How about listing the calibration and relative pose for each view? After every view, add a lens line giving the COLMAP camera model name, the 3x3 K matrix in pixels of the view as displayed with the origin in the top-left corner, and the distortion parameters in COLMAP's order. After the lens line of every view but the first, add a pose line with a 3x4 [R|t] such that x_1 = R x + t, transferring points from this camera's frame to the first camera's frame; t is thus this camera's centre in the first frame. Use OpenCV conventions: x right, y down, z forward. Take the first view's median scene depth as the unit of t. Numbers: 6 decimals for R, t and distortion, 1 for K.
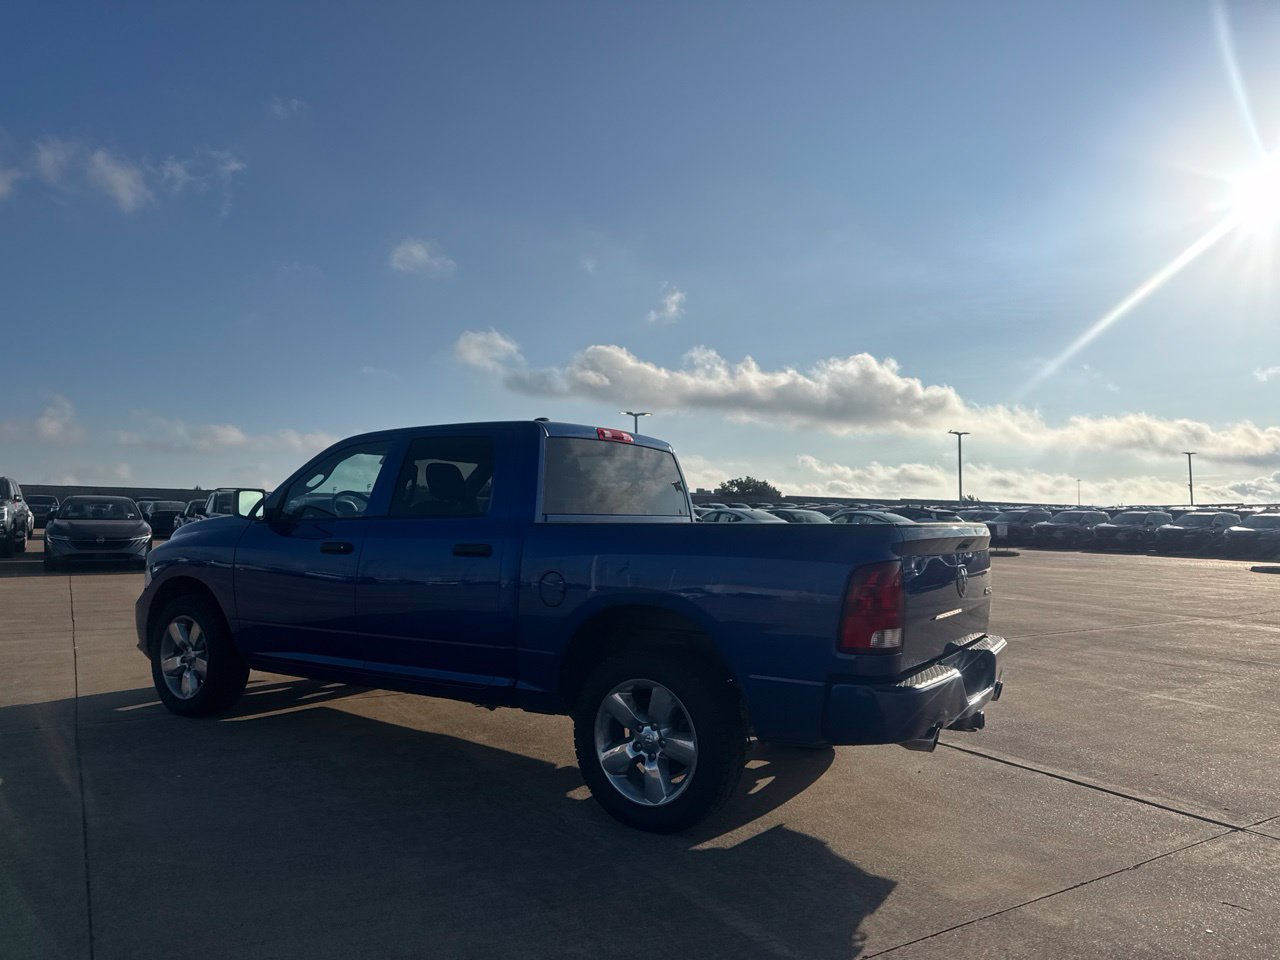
lens RADIAL K [[874.9, 0, 640.5], [0, 874.9, 512.5], [0, 0, 1]] dist [0.073152, -0.082622]
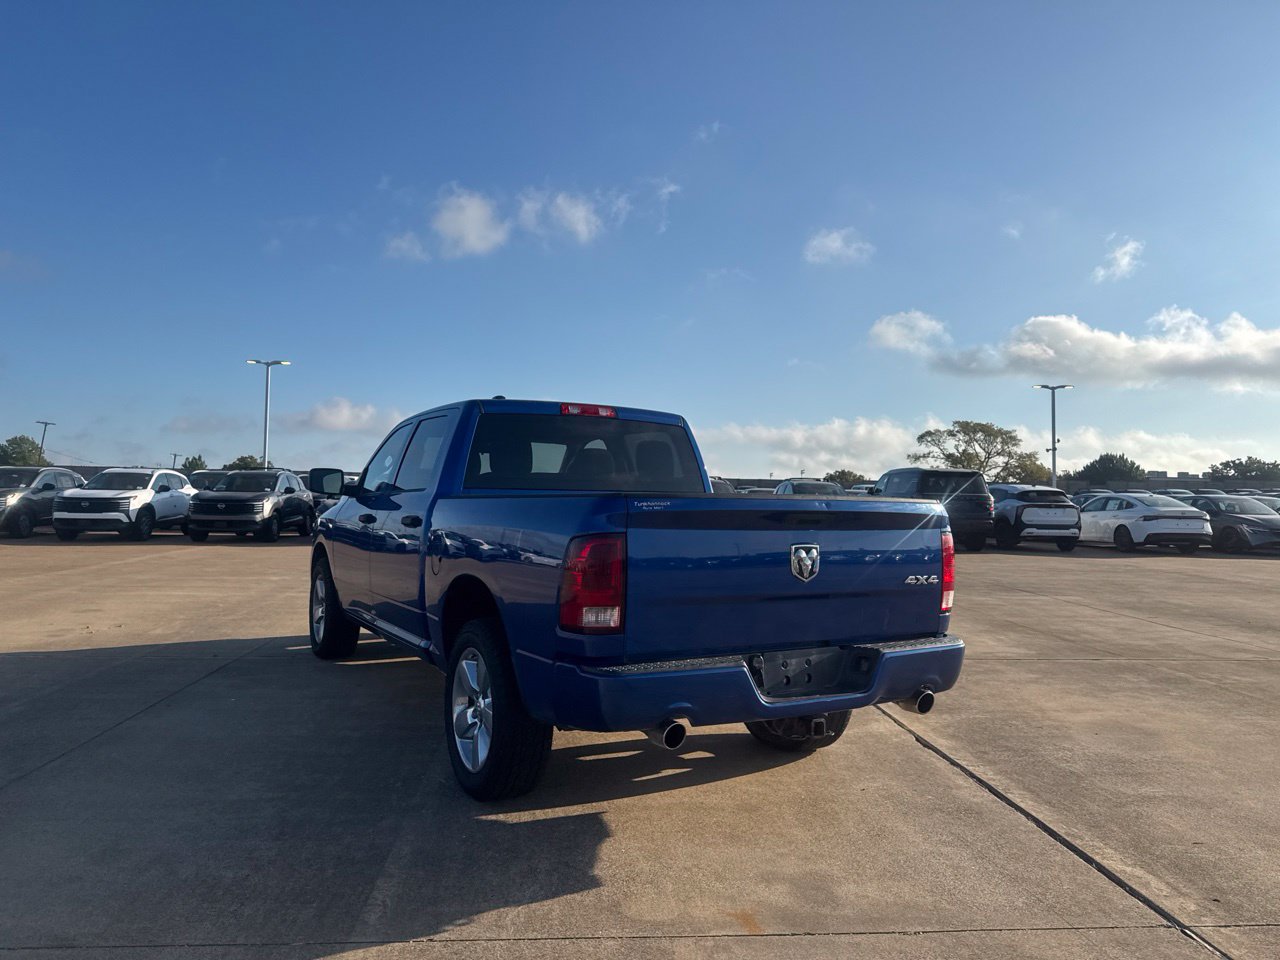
lens RADIAL K [[880.2, 0, 643.8], [0, 880.2, 480.7], [0, 0, 1]] dist [0.046784, -0.068157]
pose [[0.888904, -0.007941, -0.458025, 0.135573], [-0.002025, 0.999772, -0.021264, 0.003837], [0.458089, 0.019829, 0.888685, 0.036726]]
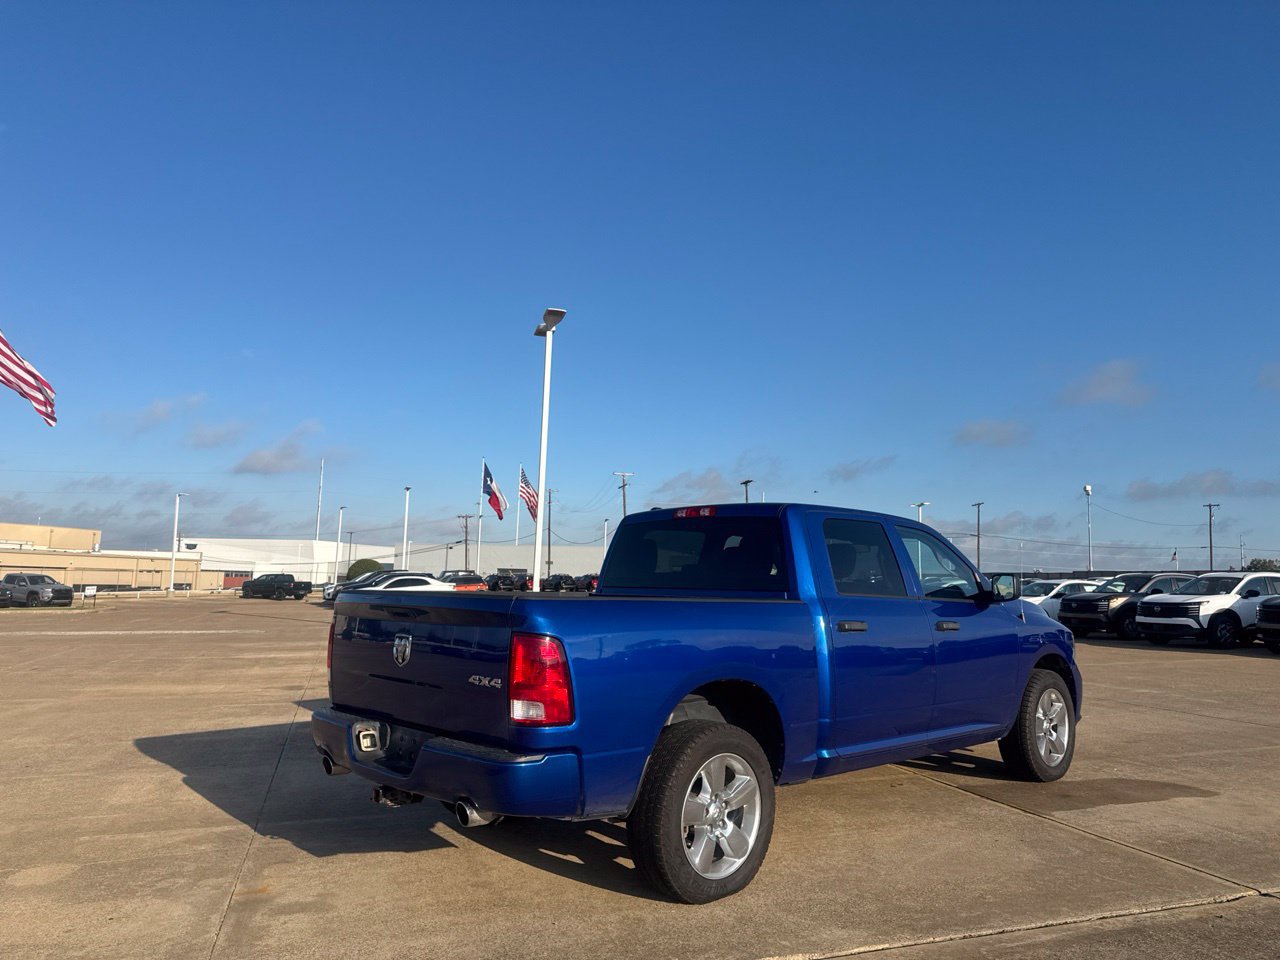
lens RADIAL K [[906.2, 0, 659.8], [0, 906.2, 480.2], [0, 0, 1]] dist [0.082477, -0.129622]
pose [[-0.239533, -0.125112, -0.962793, 0.286847], [-0.012468, 0.991977, -0.125802, 0.003373], [0.970808, -0.018129, -0.239171, 0.335695]]
